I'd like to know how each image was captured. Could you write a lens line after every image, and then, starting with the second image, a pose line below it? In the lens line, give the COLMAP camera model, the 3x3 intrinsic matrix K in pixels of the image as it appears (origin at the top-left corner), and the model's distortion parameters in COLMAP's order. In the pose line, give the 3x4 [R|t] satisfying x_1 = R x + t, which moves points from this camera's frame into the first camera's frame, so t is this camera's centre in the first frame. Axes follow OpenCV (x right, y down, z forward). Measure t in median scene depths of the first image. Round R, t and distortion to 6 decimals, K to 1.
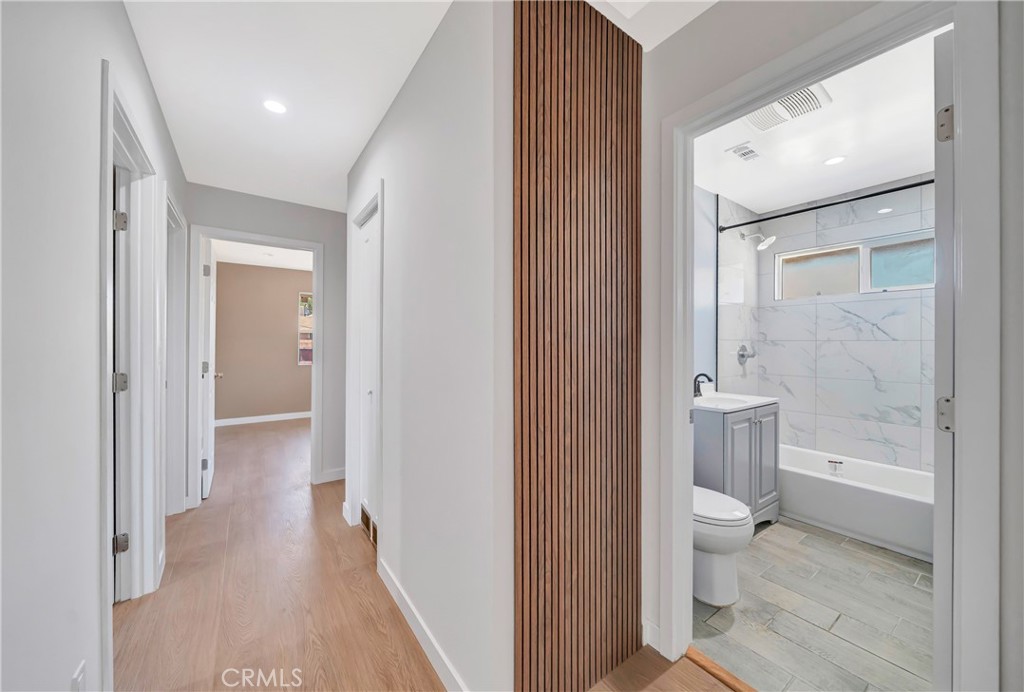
lens RADIAL K [[377.6, 0, 531.0], [0, 377.6, 365.0], [0, 0, 1]] dist [-0.001523, -0.000216]
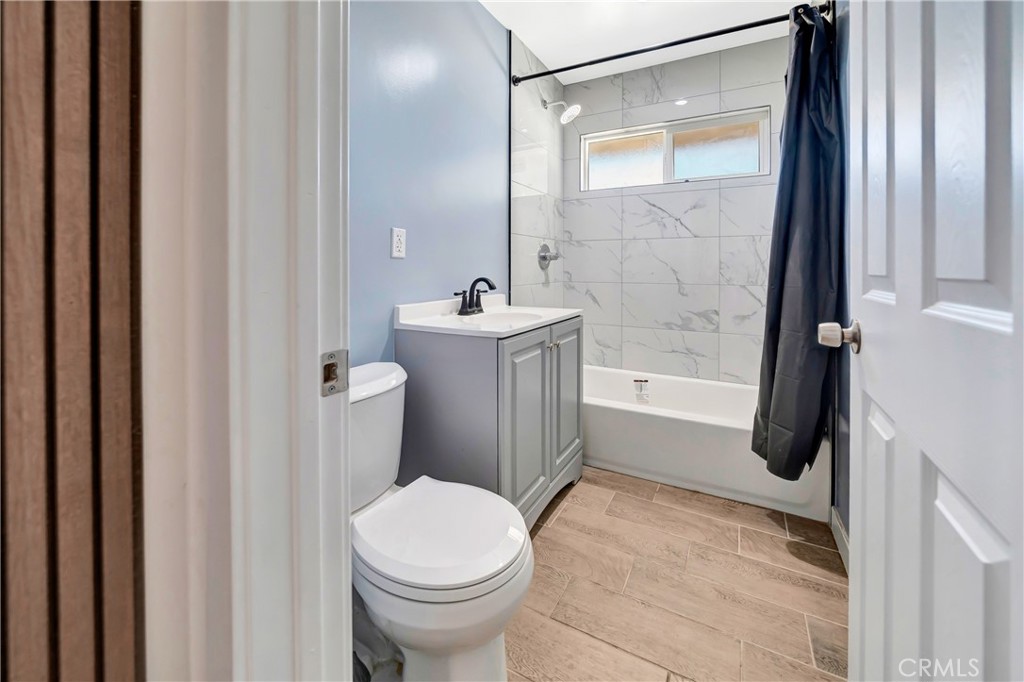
lens RADIAL K [[357.7, 0, 517.7], [0, 357.7, 339.8], [0, 0, 1]] dist [-0.000328, -0.000009]
pose [[0.926446, -0.085799, 0.366520, 0.271360], [0.034193, 0.988834, 0.145048, 0.040437], [-0.374873, -0.121847, 0.919034, 0.388204]]
